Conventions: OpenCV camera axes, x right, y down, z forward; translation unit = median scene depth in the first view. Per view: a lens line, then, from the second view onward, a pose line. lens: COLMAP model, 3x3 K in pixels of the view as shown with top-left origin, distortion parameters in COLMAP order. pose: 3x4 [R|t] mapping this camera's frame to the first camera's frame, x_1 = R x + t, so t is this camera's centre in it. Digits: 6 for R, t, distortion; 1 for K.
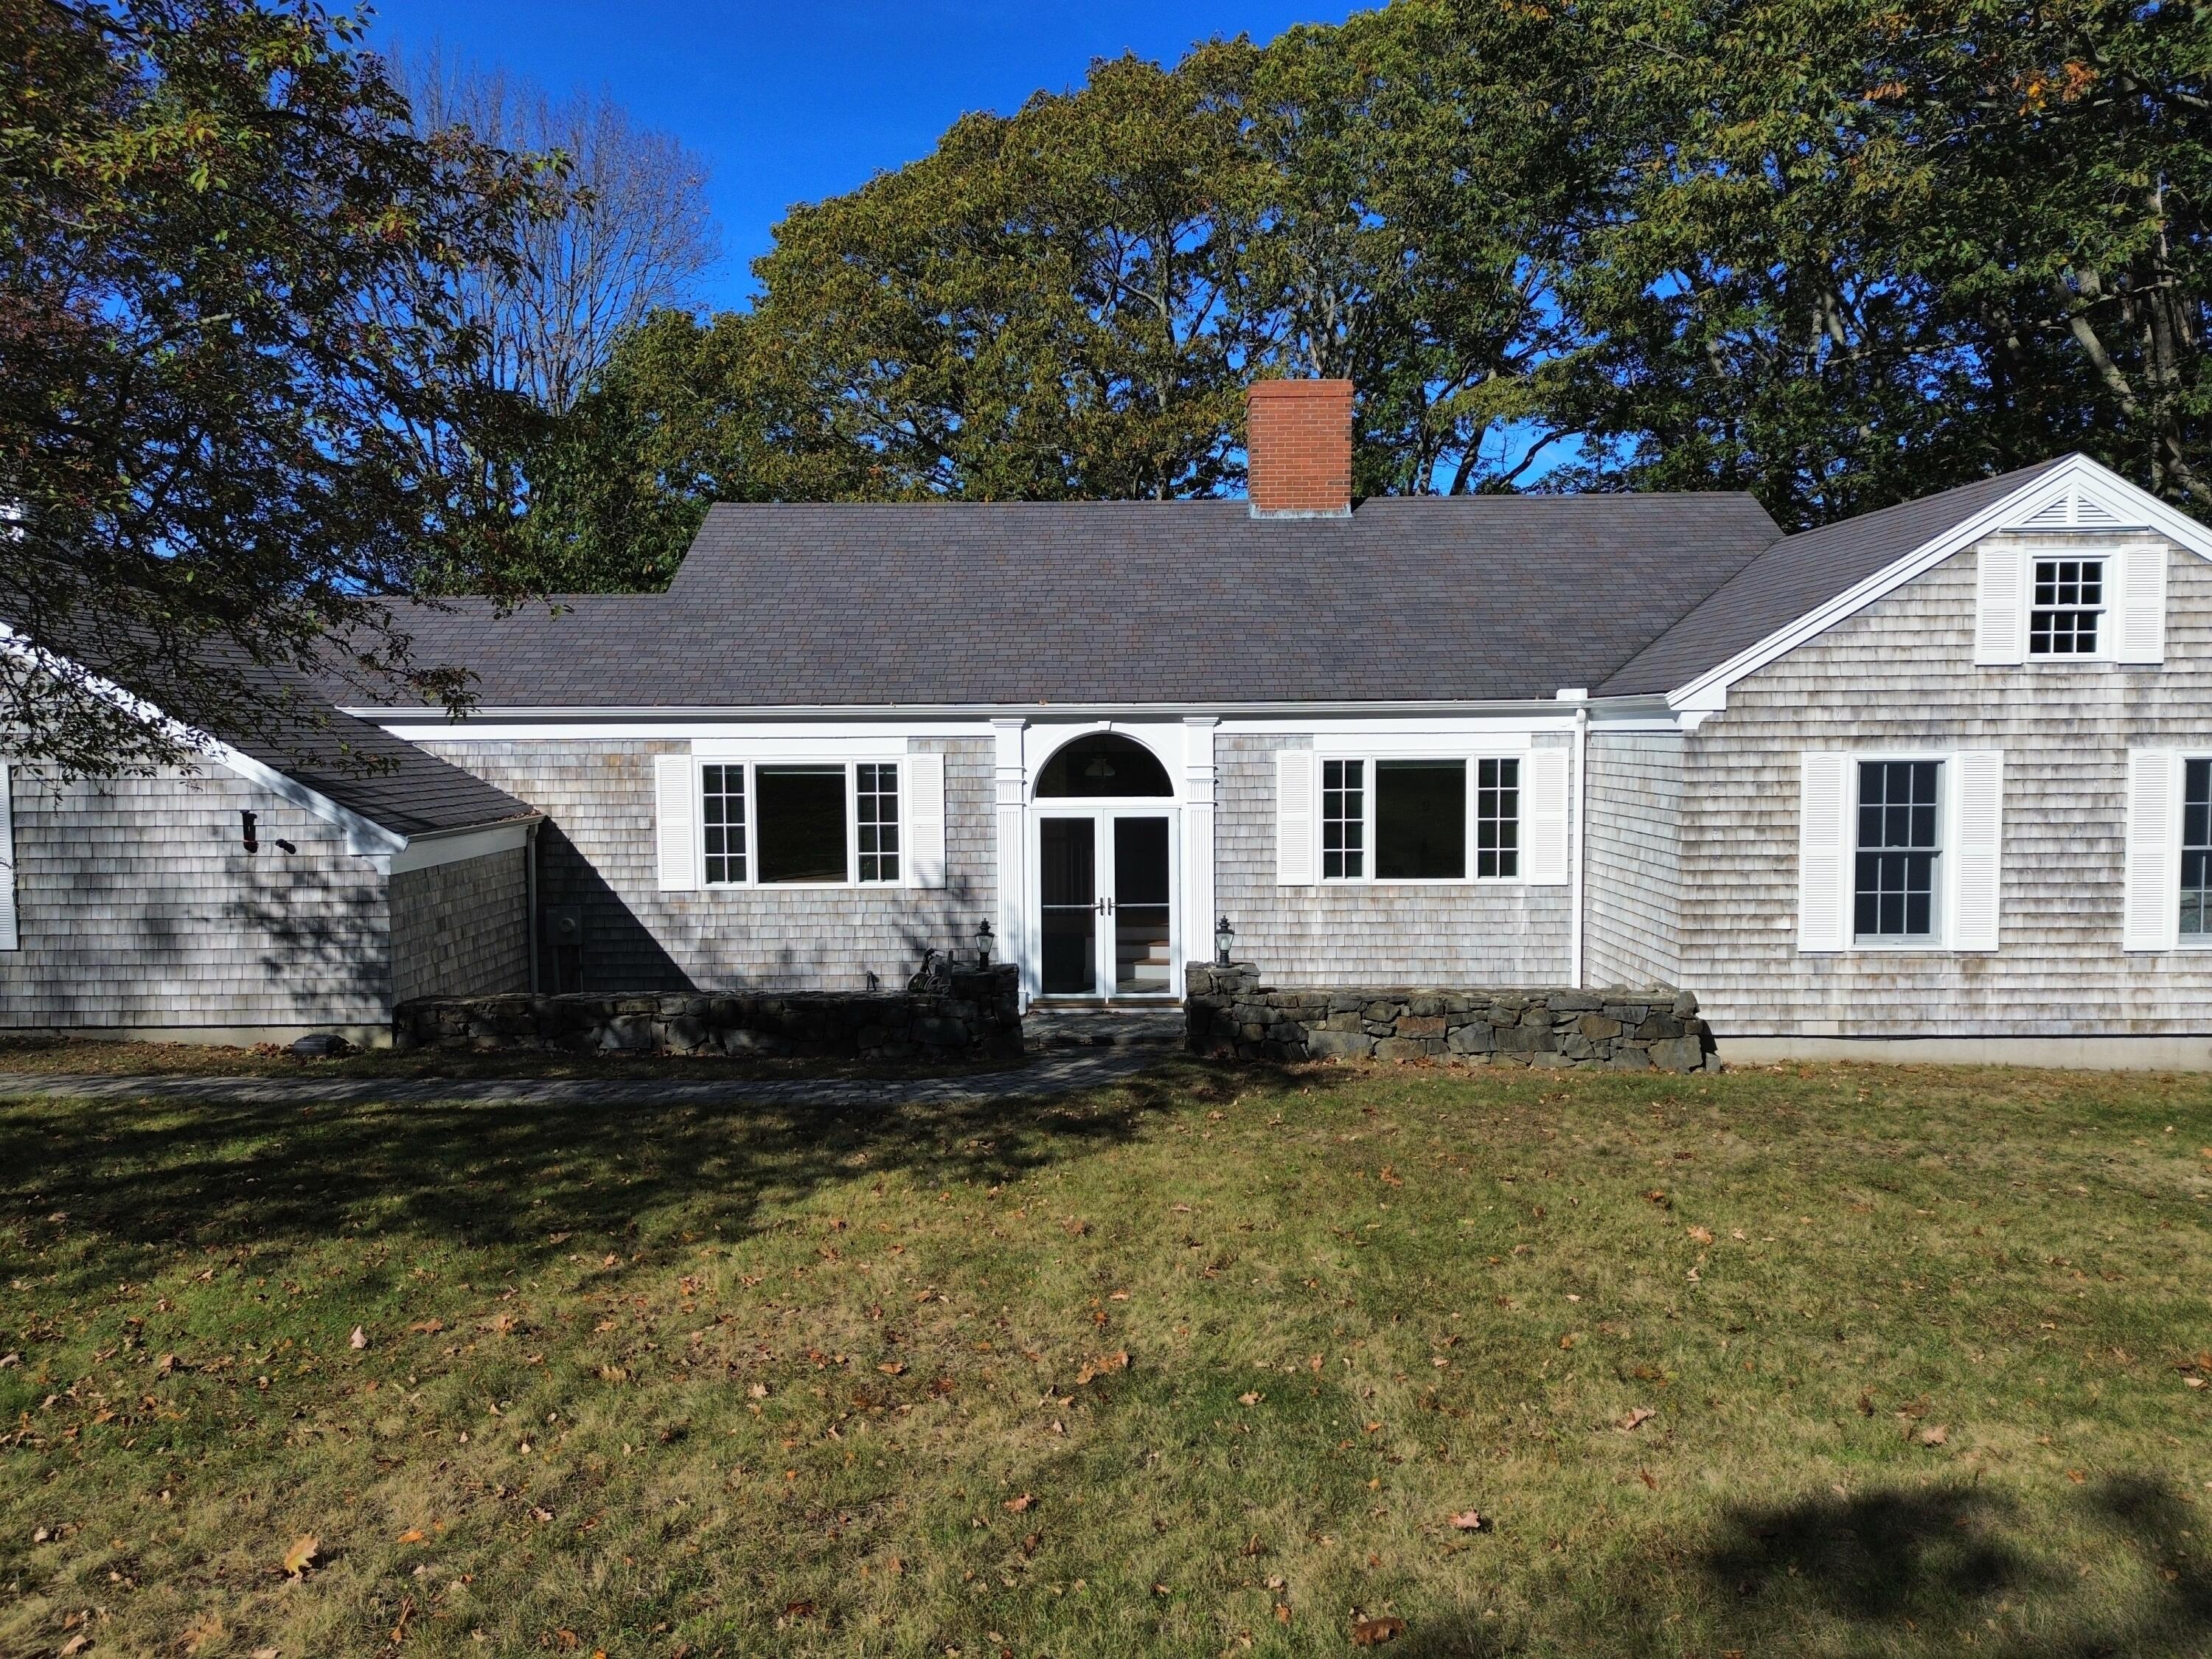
lens RADIAL K [[1556.3, 0, 1106.0], [0, 1556.3, 829.5], [0, 0, 1]] dist [0.109643, -0.115340]
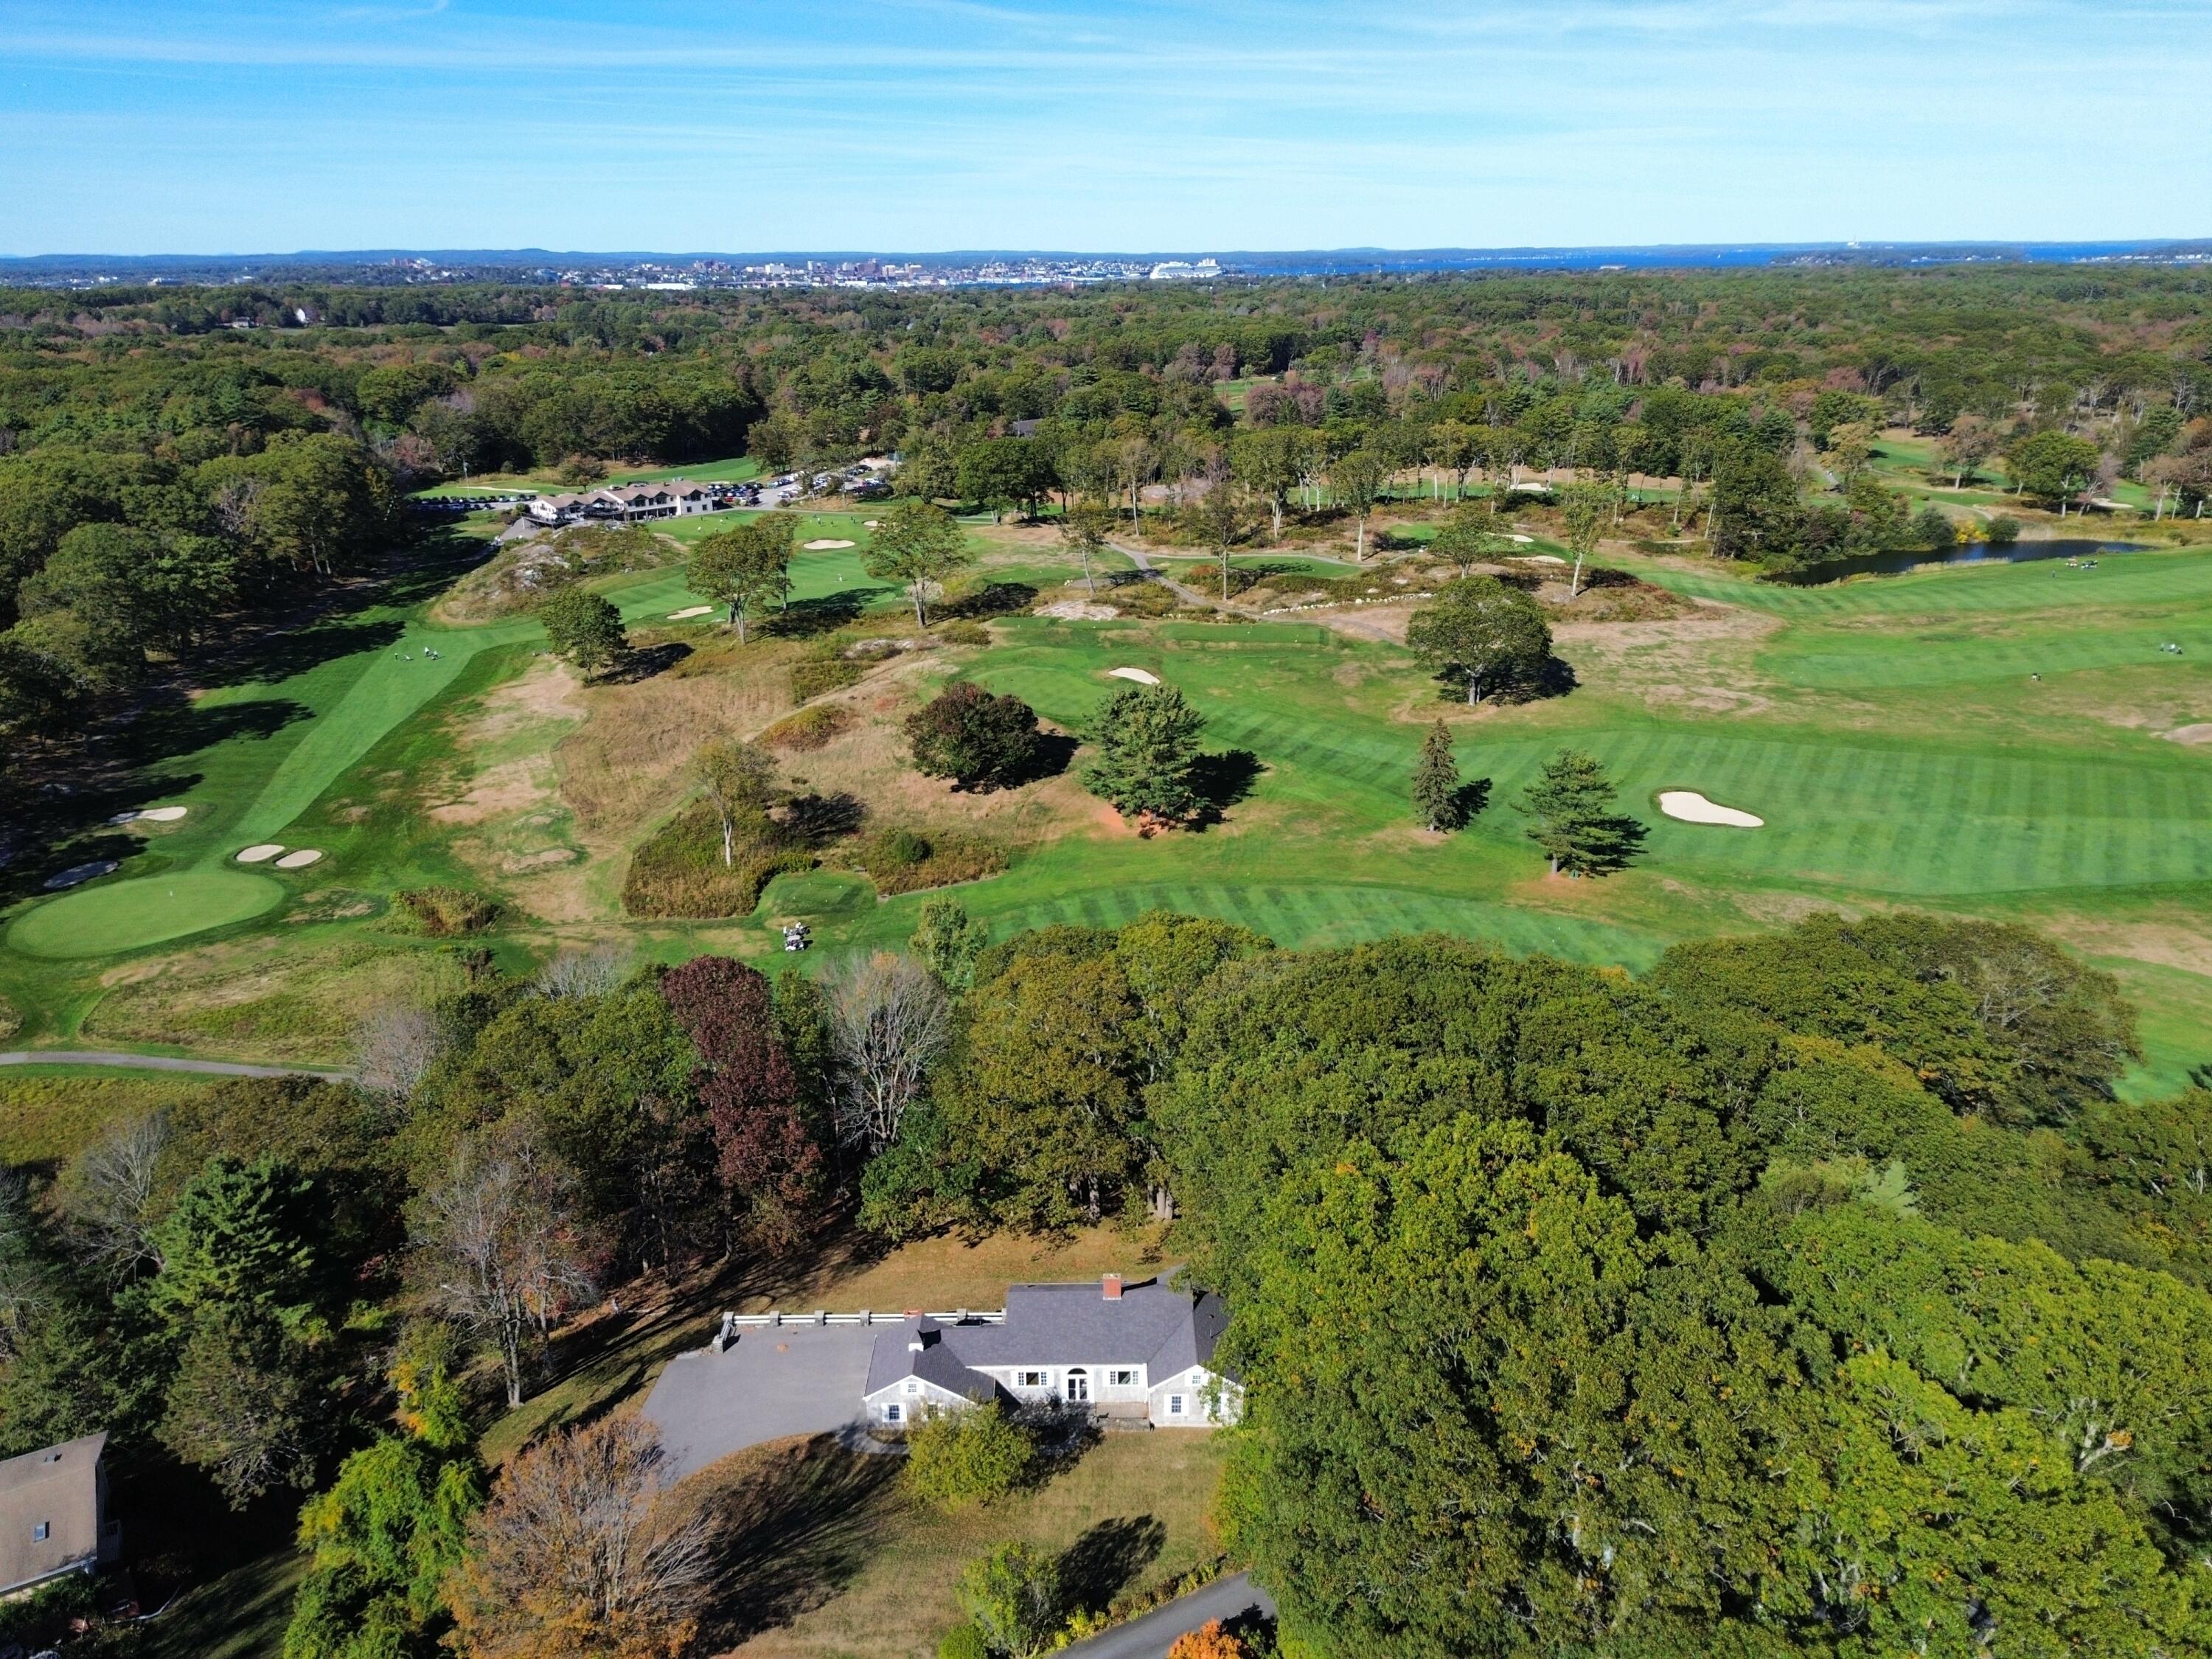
lens RADIAL K [[1600.8, 0, 1118.5], [0, 1600.8, 824.5], [0, 0, 1]] dist [0.076219, -0.112412]
pose [[0.999841, 0.001442, 0.017780, 0.050304], [-0.006569, 0.956452, 0.291814, -4.341388], [-0.016585, -0.291885, 0.956310, -4.981748]]
